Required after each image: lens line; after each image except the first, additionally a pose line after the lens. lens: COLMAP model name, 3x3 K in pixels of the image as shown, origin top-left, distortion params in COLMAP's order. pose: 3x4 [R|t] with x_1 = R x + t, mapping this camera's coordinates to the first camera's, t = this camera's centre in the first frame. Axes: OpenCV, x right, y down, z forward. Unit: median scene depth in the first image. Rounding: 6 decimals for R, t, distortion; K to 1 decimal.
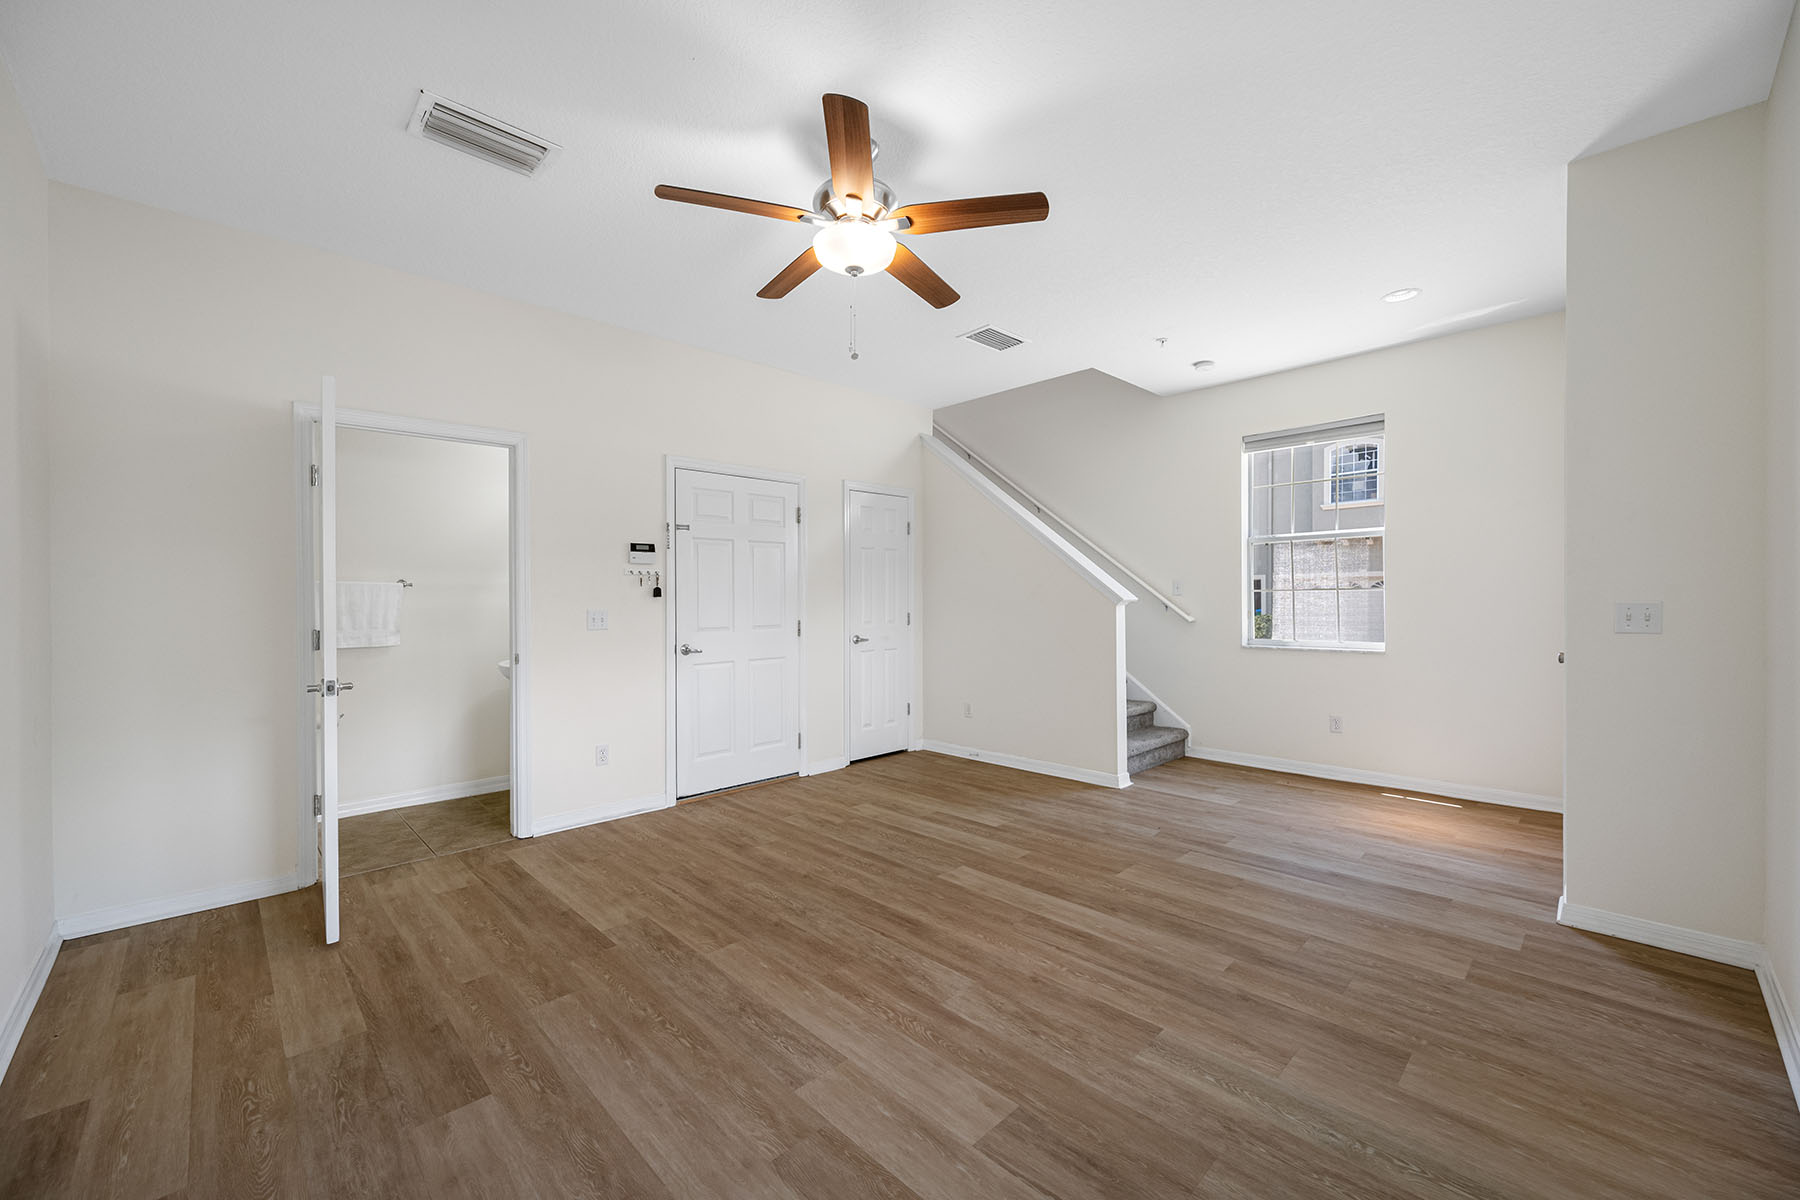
lens RADIAL K [[713.7, 0, 900.0], [0, 713.7, 600.0], [0, 0, 1]] dist [0.001832, 0.000130]
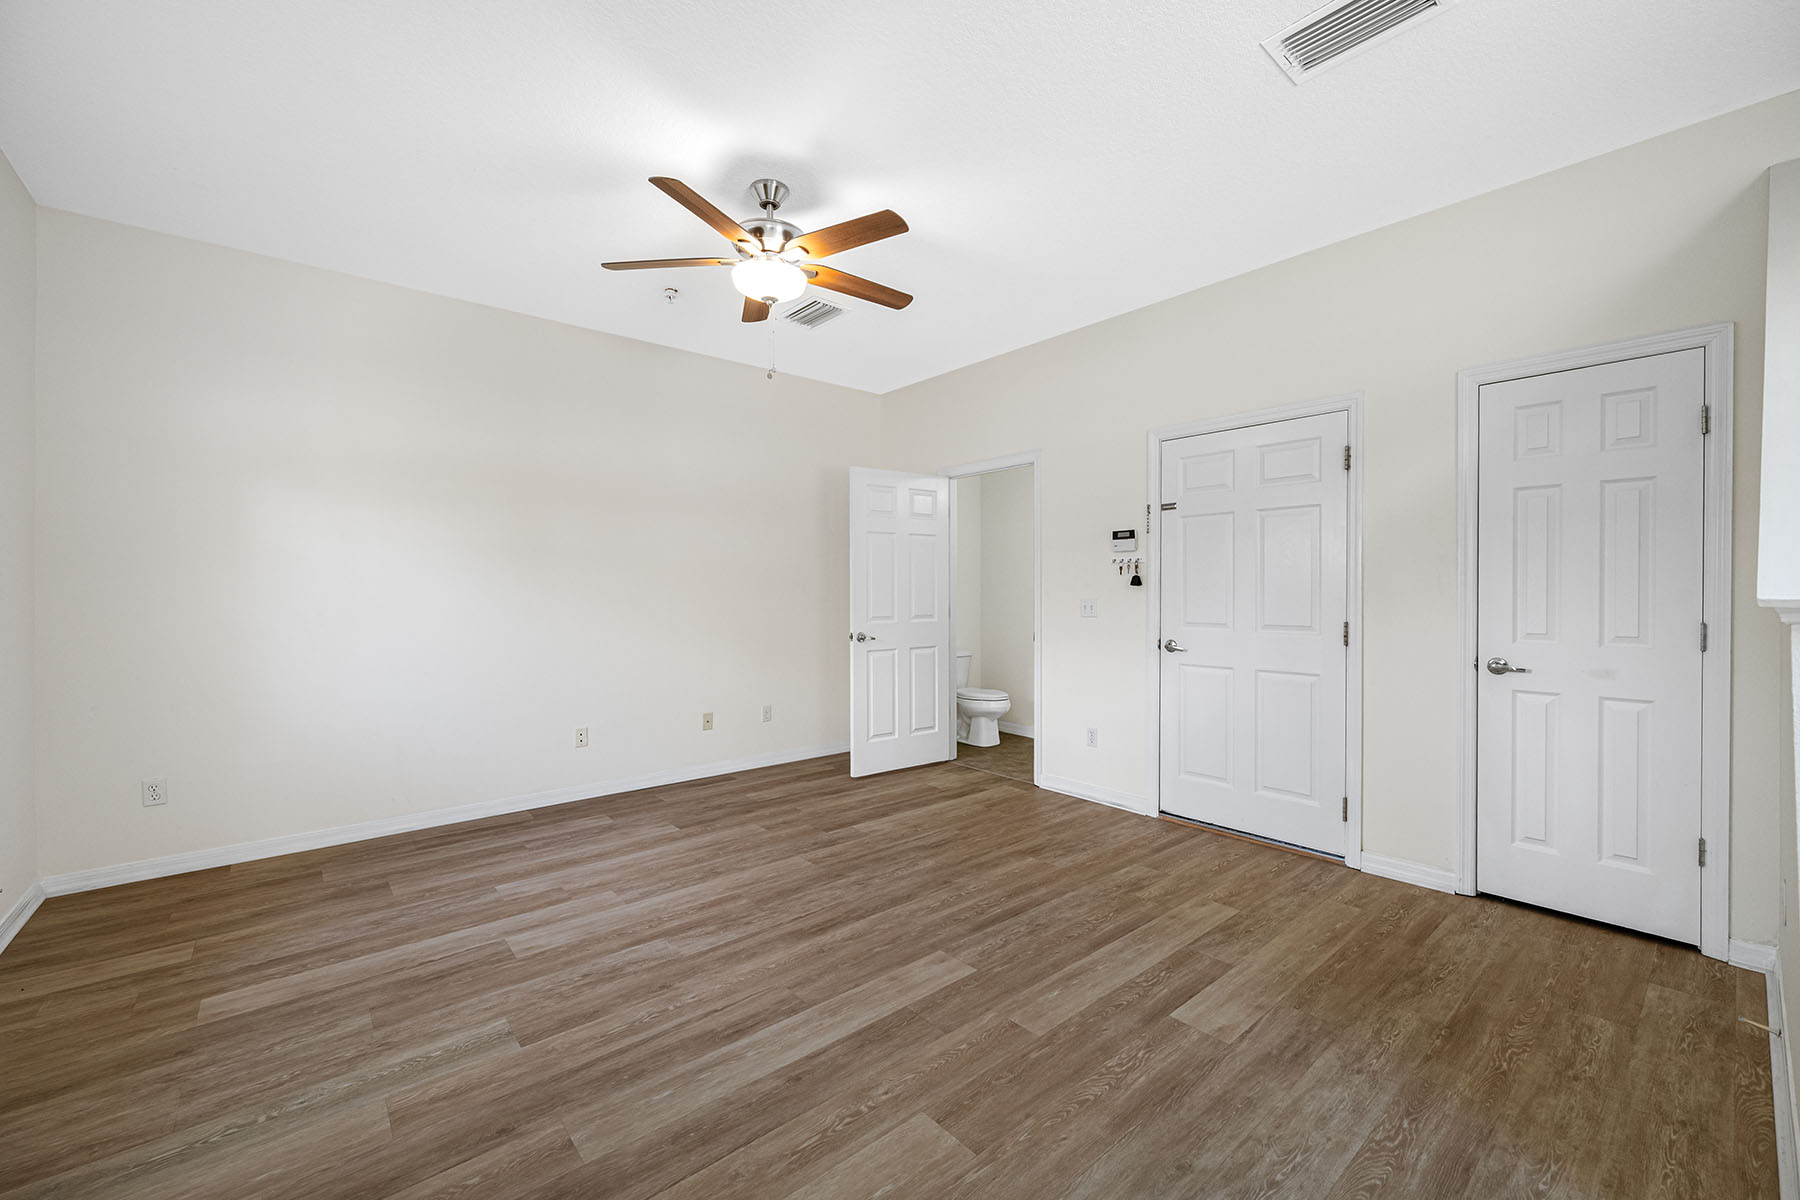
lens RADIAL K [[713.7, 0, 900.0], [0, 713.7, 600.0], [0, 0, 1]] dist [0.001832, 0.000130]
pose [[-0.060815, 0.023563, -0.997871, 0.844249], [0.002662, 0.999722, 0.023444, -0.012031], [0.998145, -0.001230, -0.060861, 1.033953]]
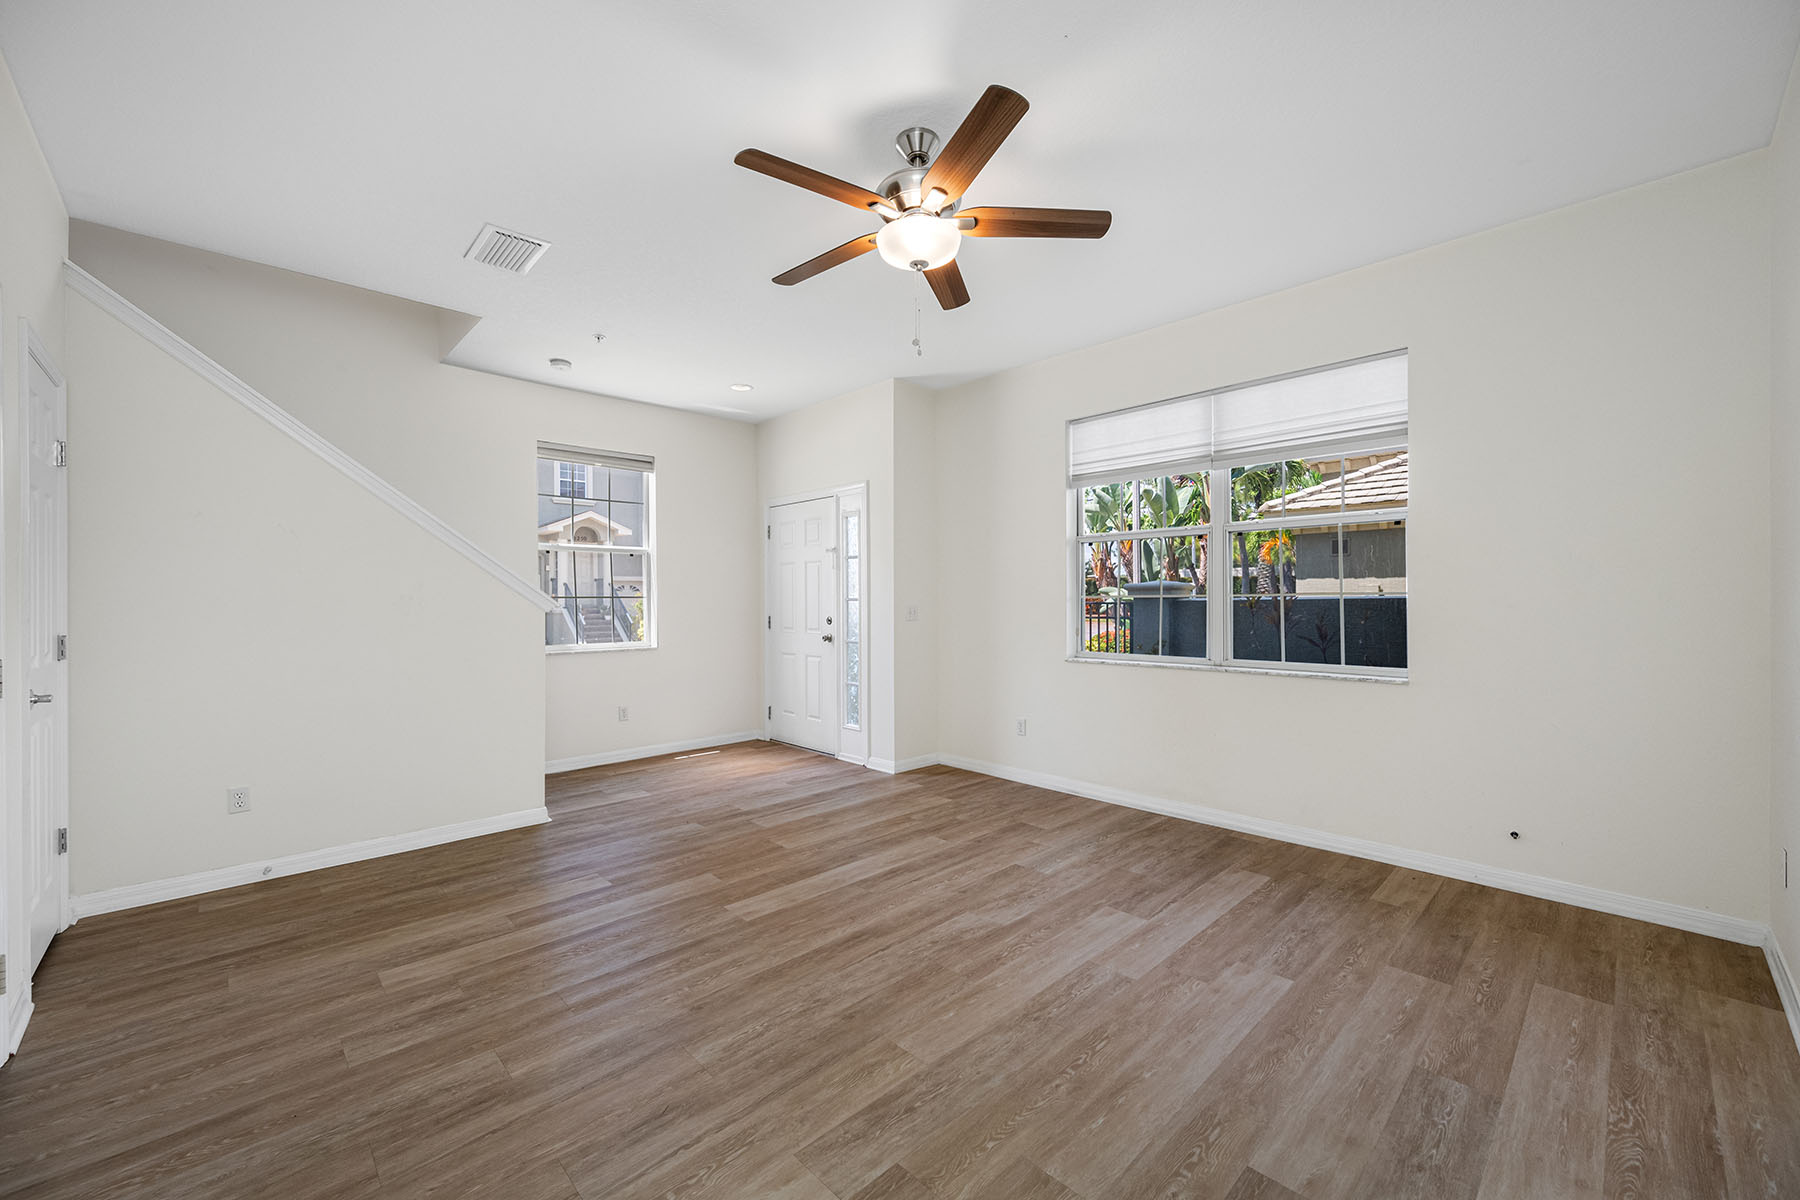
lens RADIAL K [[713.7, 0, 900.0], [0, 713.7, 600.0], [0, 0, 1]] dist [0.001832, 0.000130]
pose [[0.002500, 0.010924, 0.999937, -0.851710], [0.005901, 0.999923, -0.010939, 0.004874], [-0.999979, 0.005928, 0.002436, 0.832071]]
